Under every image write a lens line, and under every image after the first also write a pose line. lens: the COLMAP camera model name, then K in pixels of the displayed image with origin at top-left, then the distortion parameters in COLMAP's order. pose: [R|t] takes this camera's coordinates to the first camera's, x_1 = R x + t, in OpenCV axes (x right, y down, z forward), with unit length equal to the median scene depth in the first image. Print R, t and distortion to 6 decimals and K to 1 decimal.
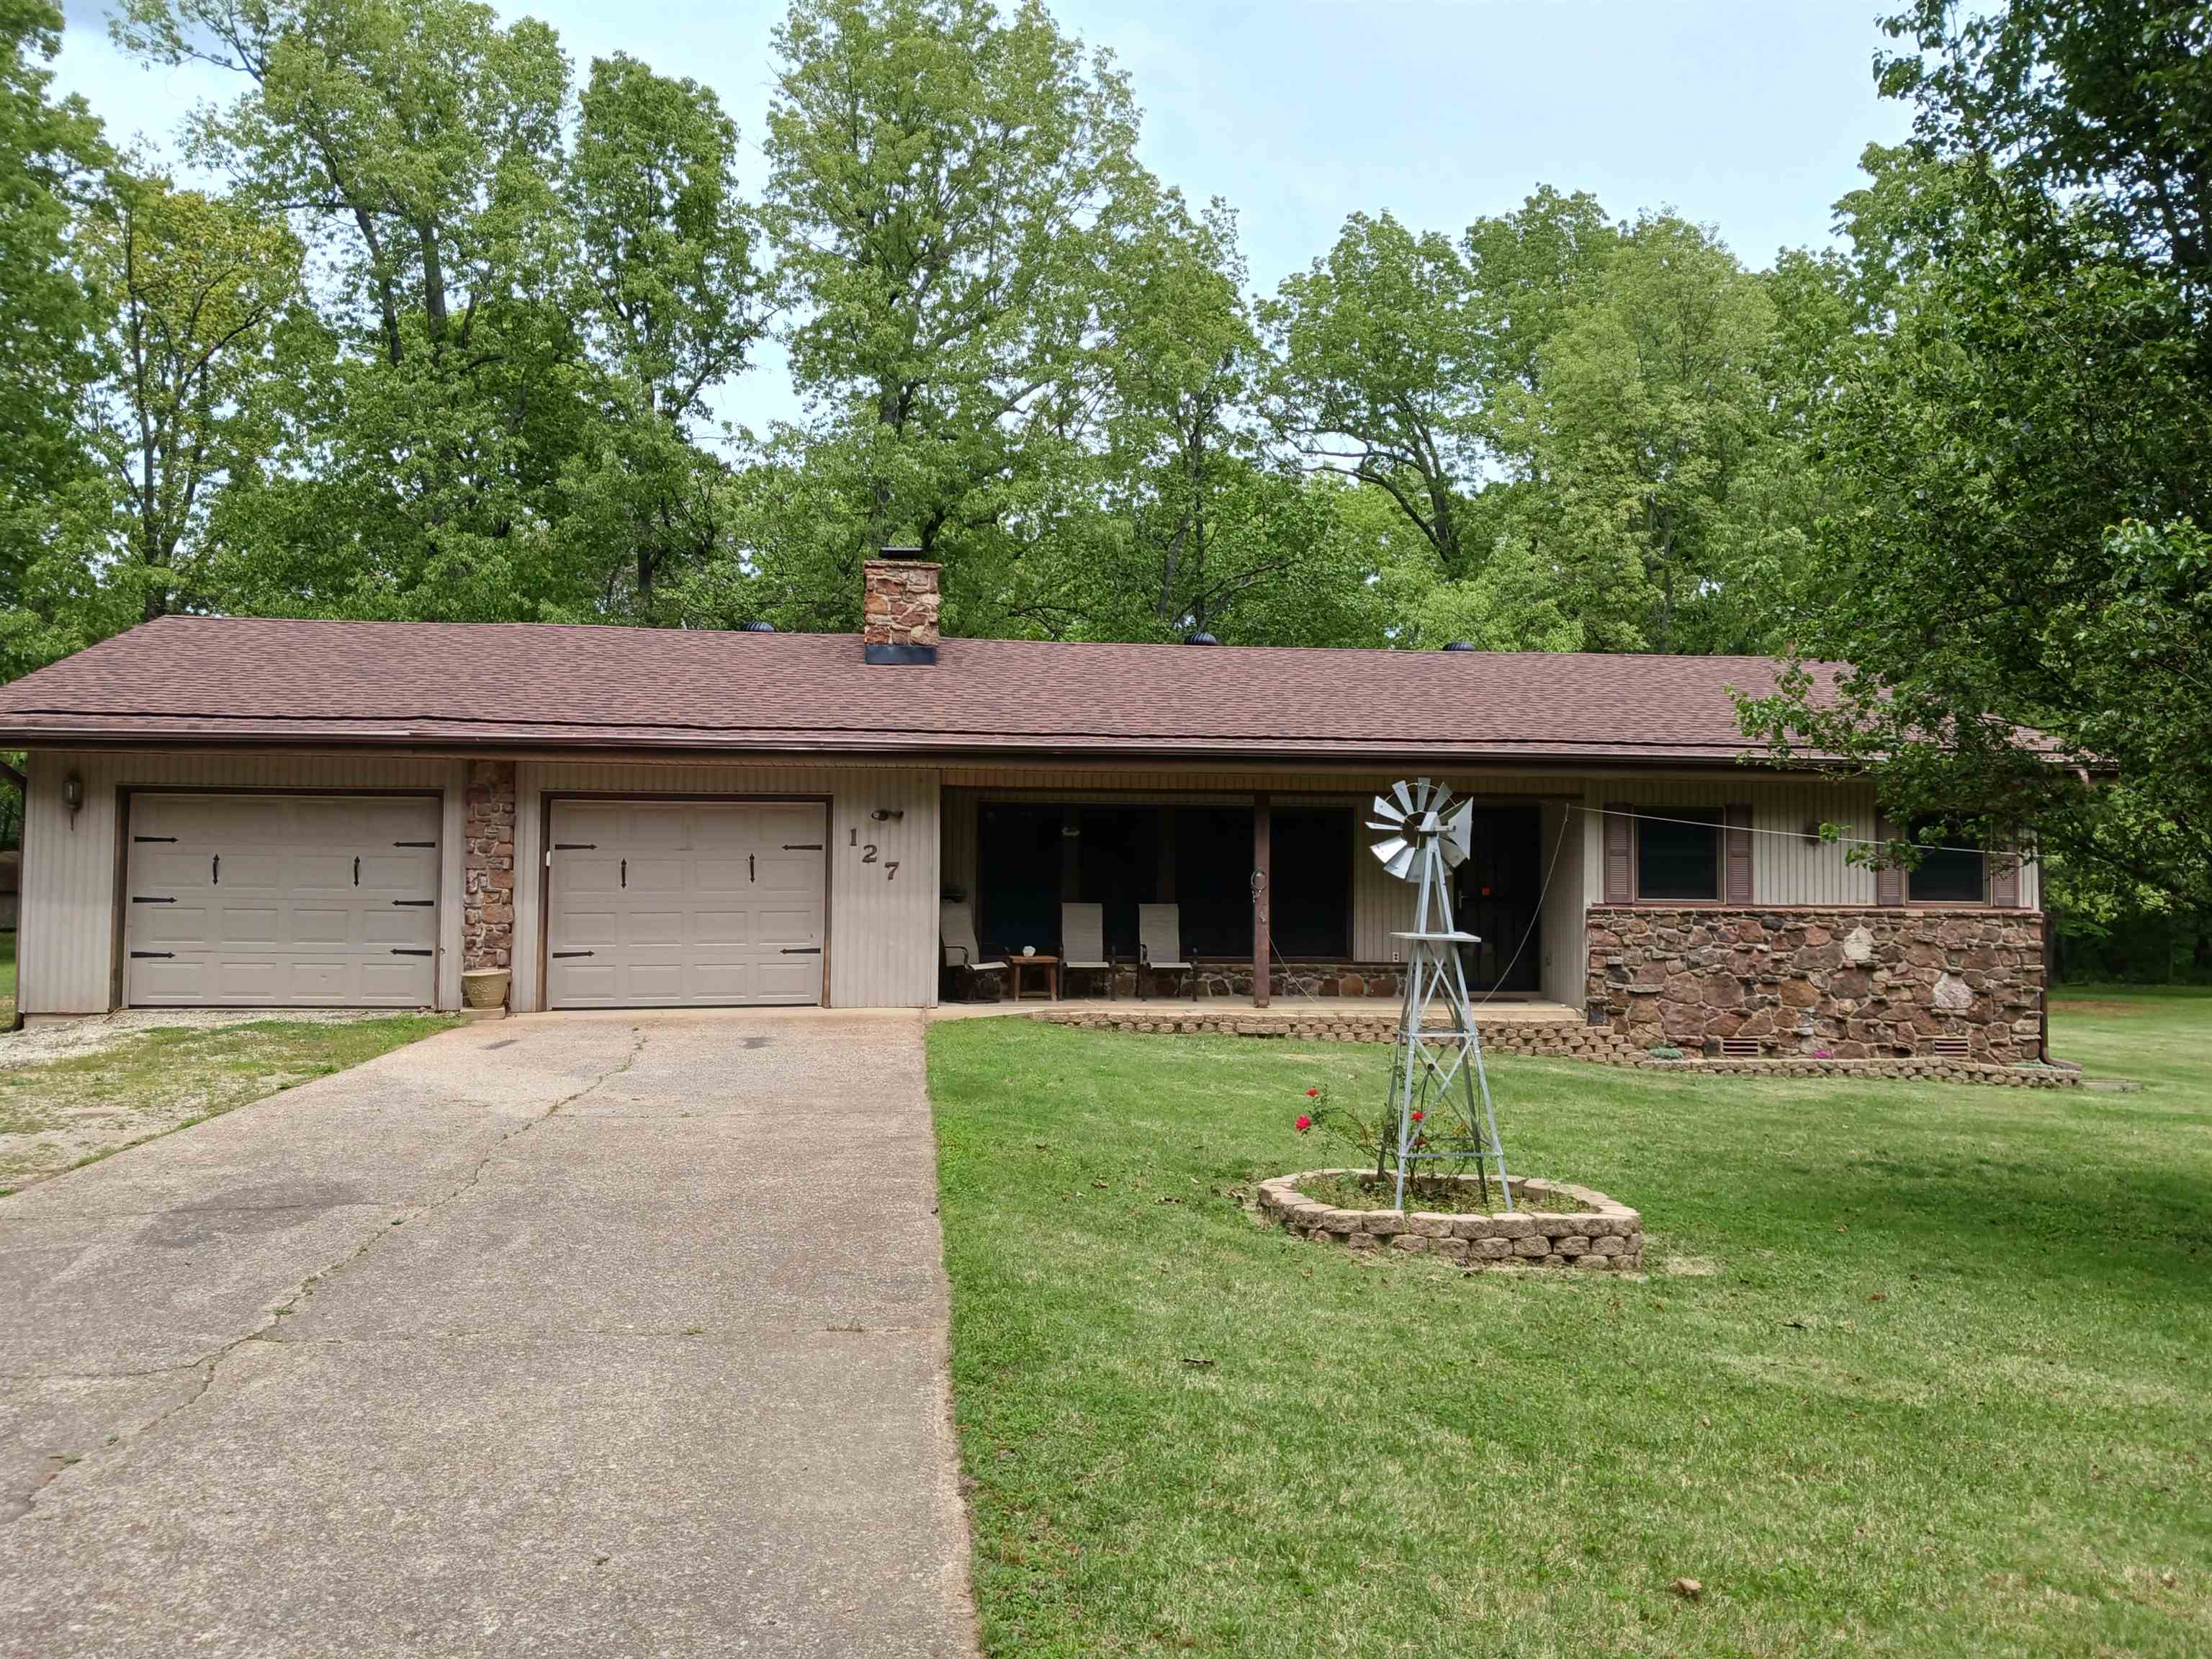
lens RADIAL K [[1747.7, 0, 1090.8], [0, 1747.7, 821.2], [0, 0, 1]] dist [0.066852, -0.083683]
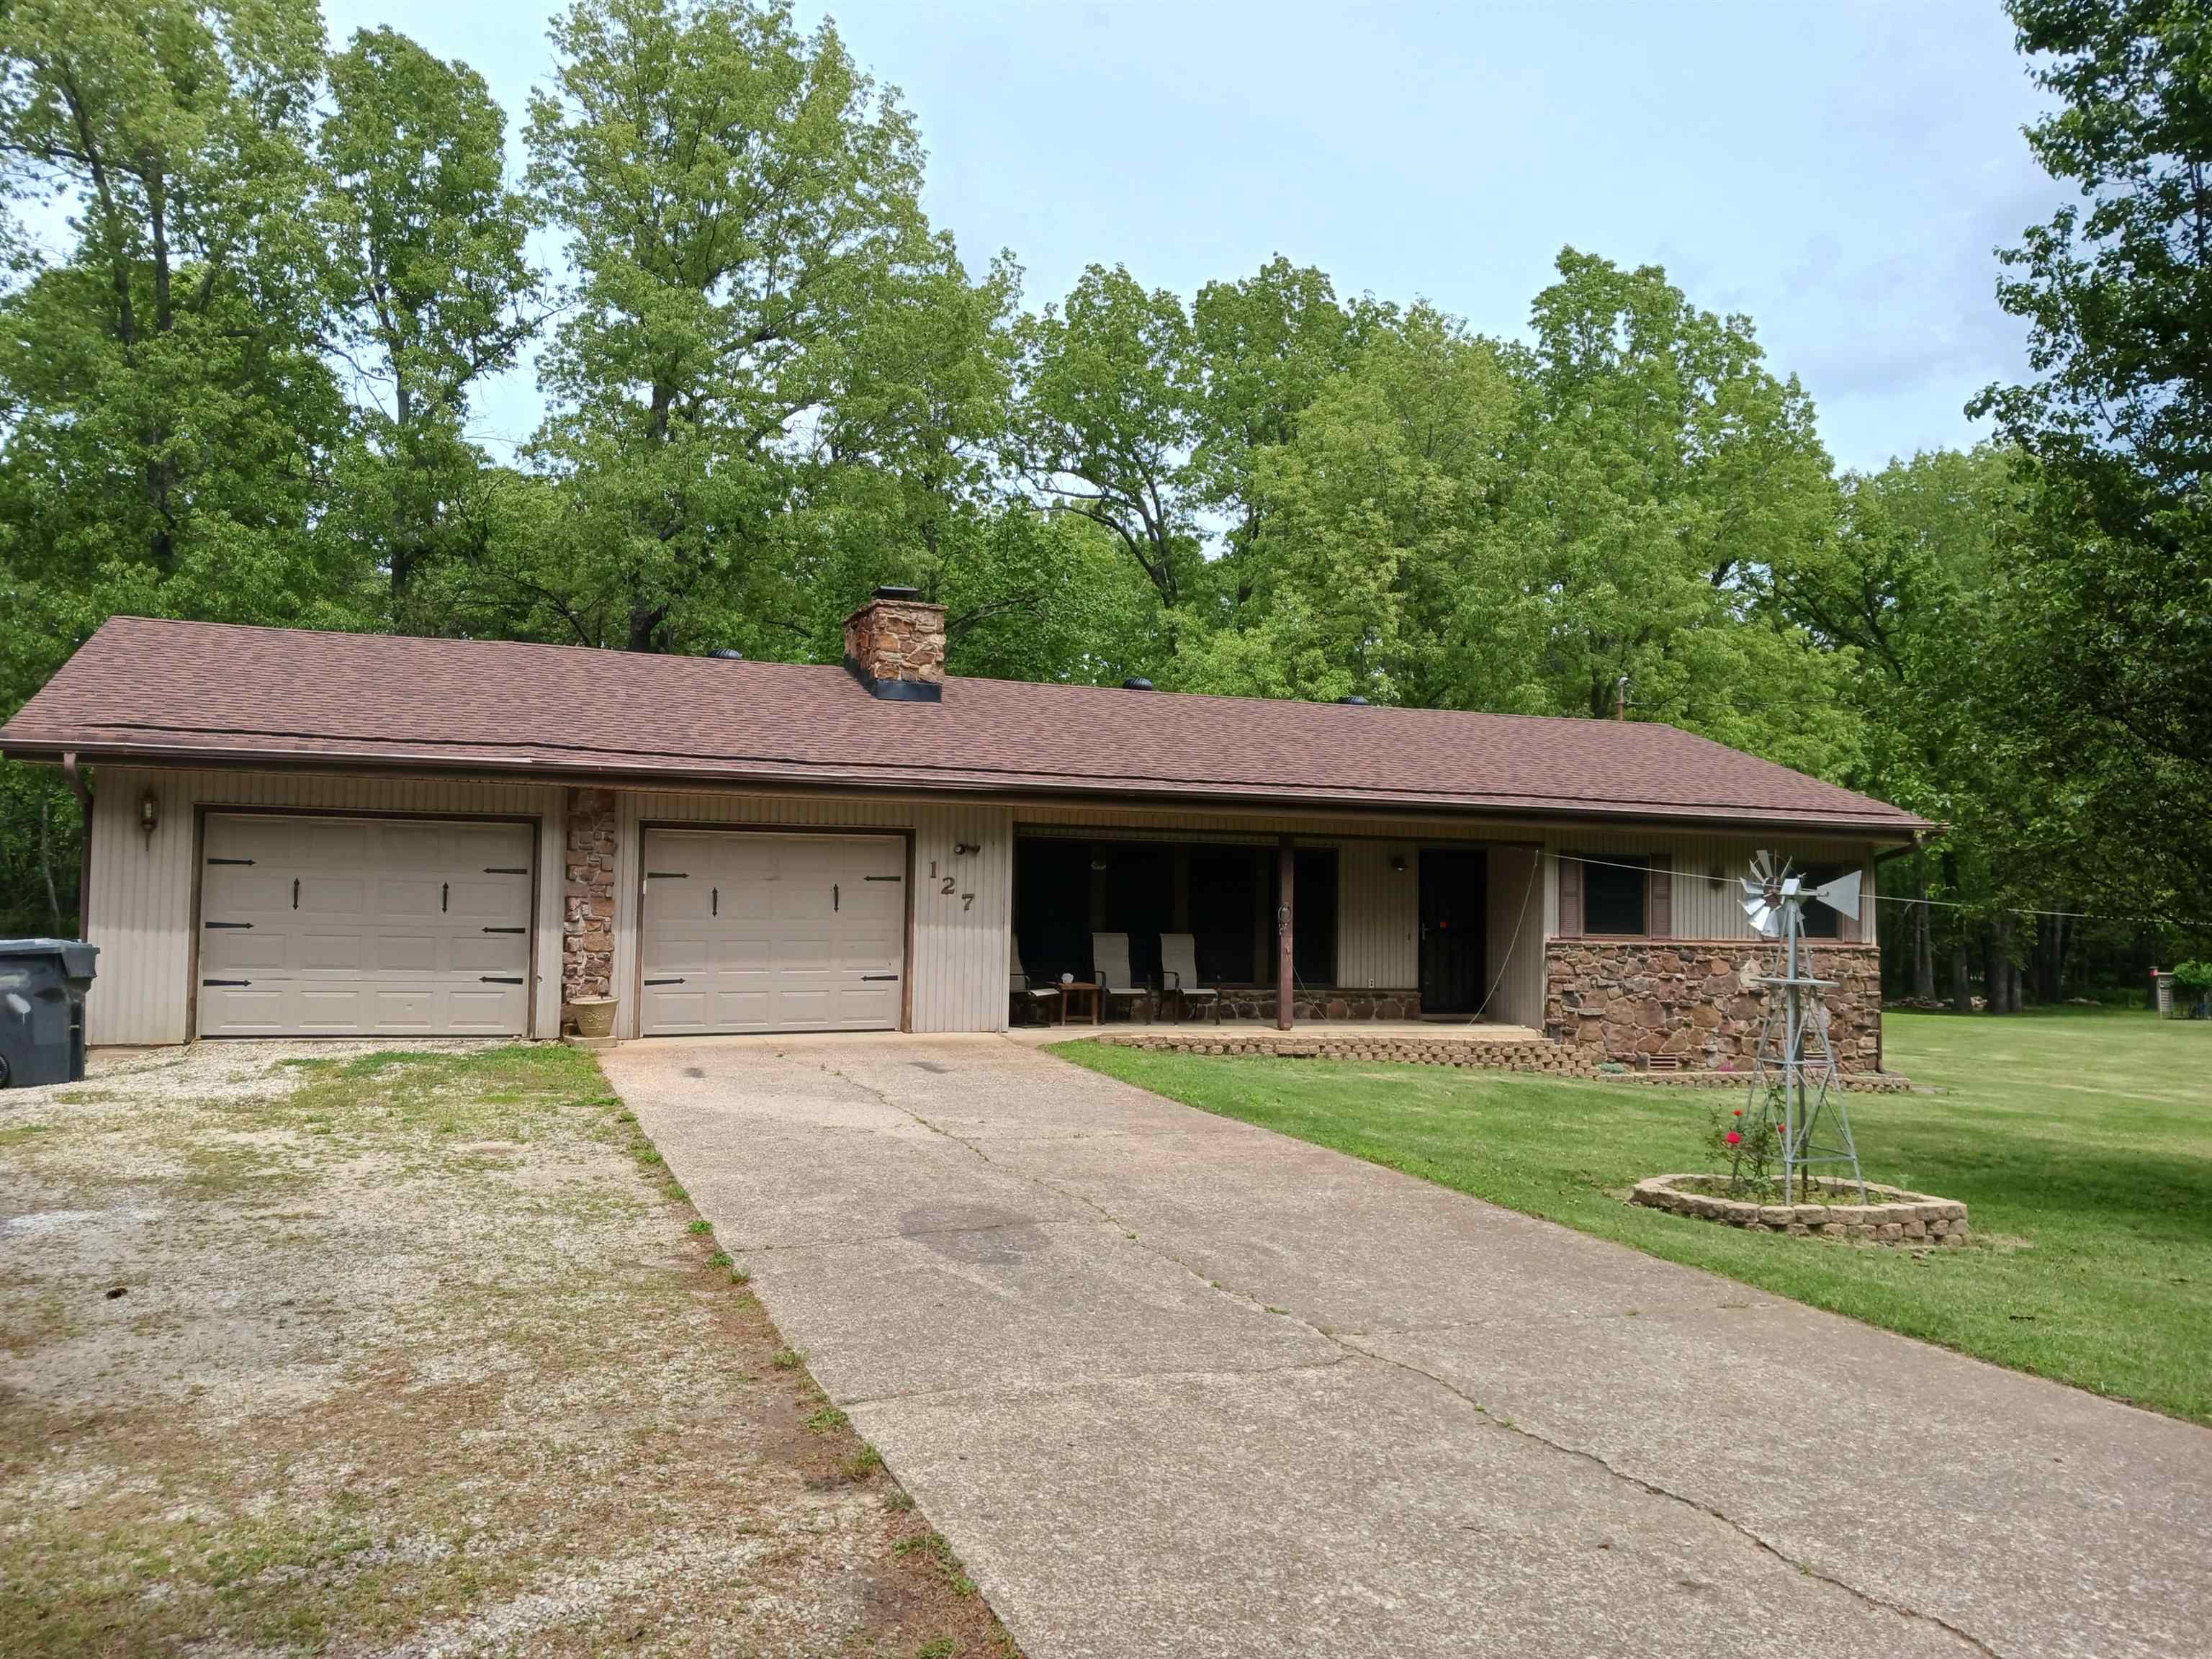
lens RADIAL K [[1747.7, 0, 1089.8], [0, 1747.7, 845.6], [0, 0, 1]] dist [0.066852, -0.083683]
pose [[0.970948, 0.019713, 0.238478, -0.277785], [-0.021121, 0.999771, 0.003349, -0.010613], [-0.238357, -0.008289, 0.971142, -0.037701]]
